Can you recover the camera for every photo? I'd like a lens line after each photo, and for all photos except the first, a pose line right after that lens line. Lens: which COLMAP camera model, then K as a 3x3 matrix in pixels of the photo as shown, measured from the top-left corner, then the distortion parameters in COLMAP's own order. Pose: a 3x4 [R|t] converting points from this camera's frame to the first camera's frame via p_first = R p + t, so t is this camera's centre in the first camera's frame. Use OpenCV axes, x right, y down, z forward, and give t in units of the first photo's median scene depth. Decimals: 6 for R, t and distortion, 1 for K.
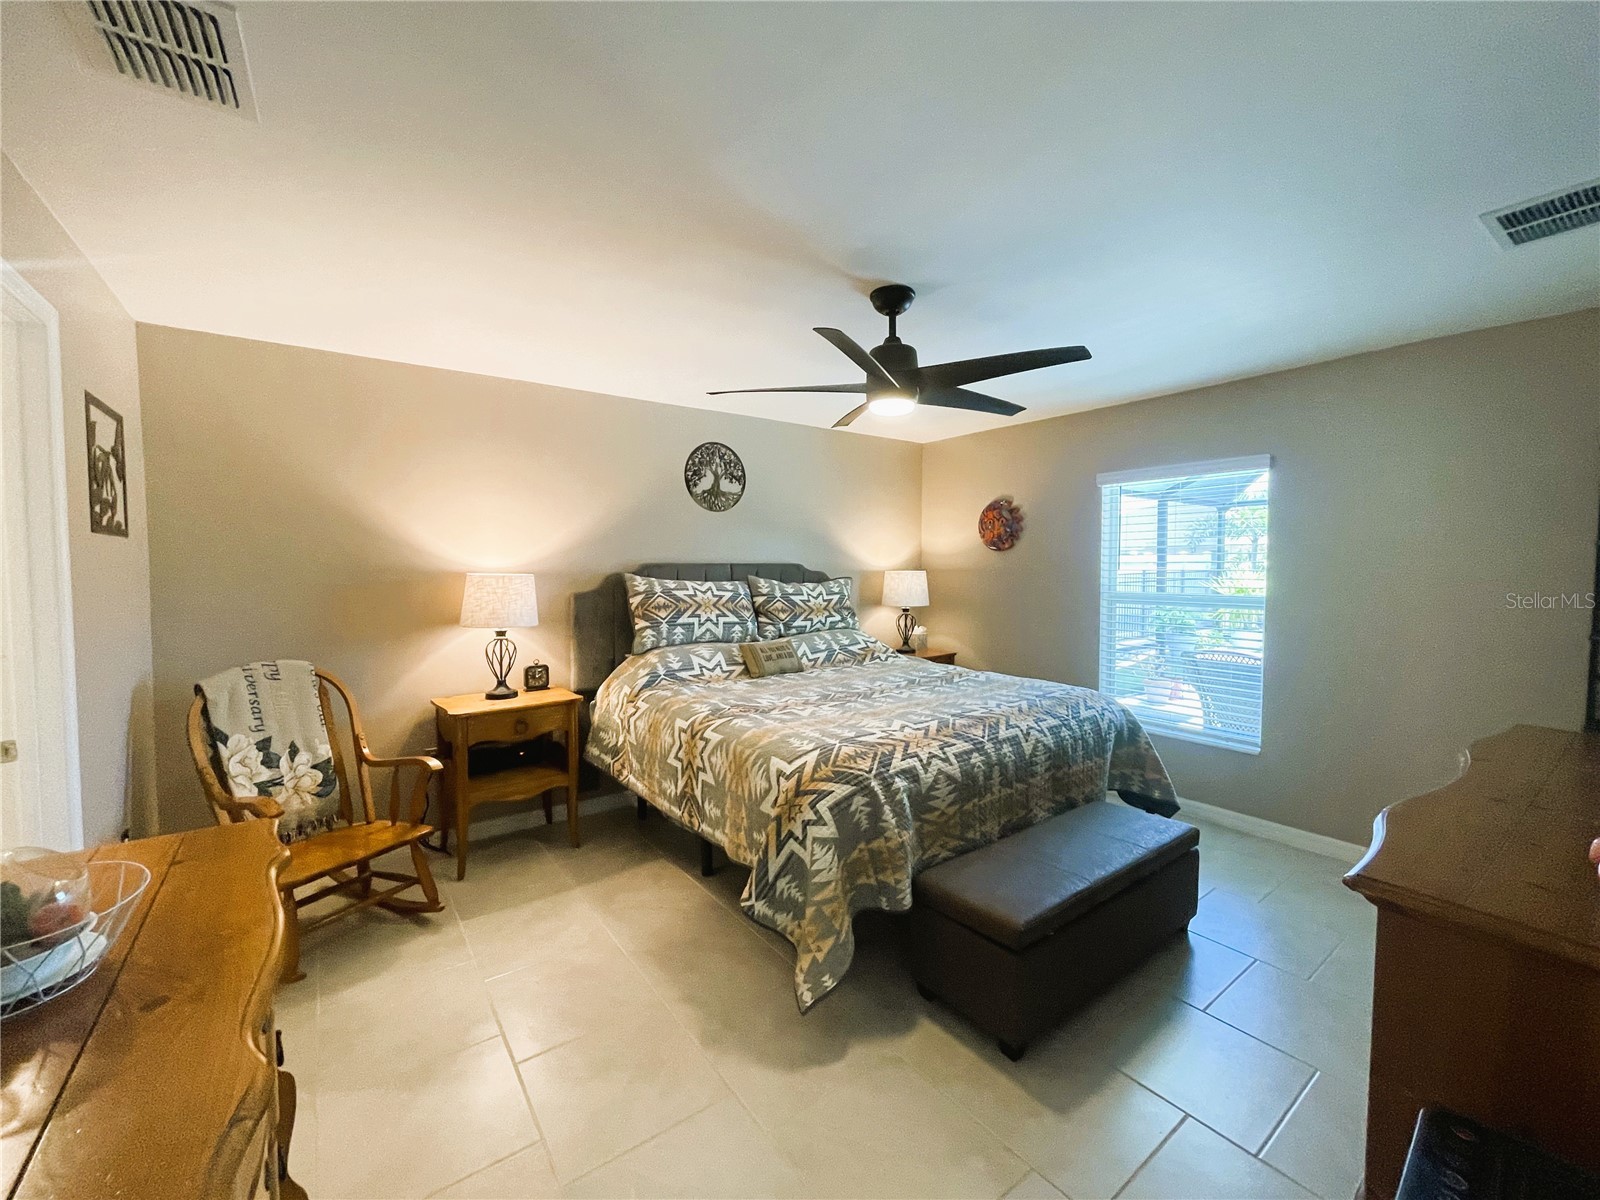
lens RADIAL K [[644.3, 0, 803.8], [0, 644.3, 596.4], [0, 0, 1]] dist [-0.003424, -0.000580]
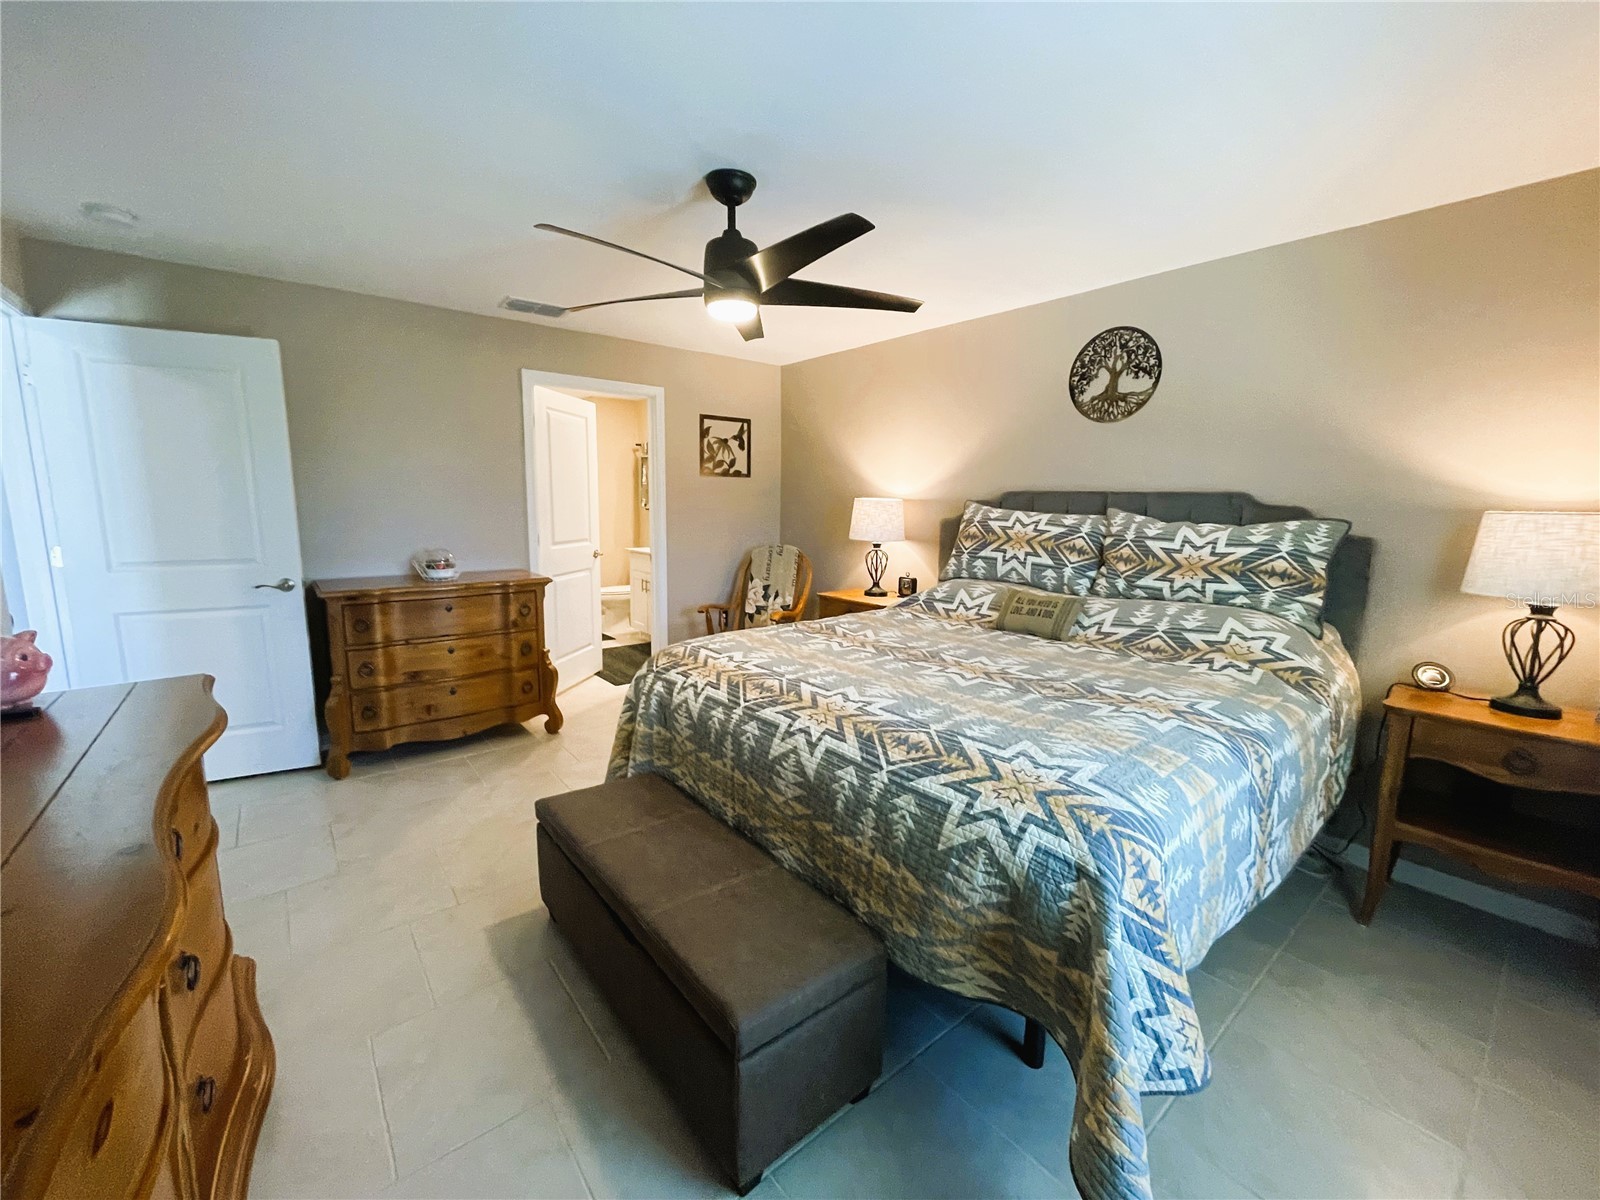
lens RADIAL K [[644.3, 0, 801.2], [0, 644.3, 598.3], [0, 0, 1]] dist [-0.003424, -0.000580]
pose [[0.045188, 0.153546, -0.987108, 0.686679], [-0.067720, 0.986315, 0.150322, -0.018692], [0.996680, 0.060055, 0.054968, 0.670399]]
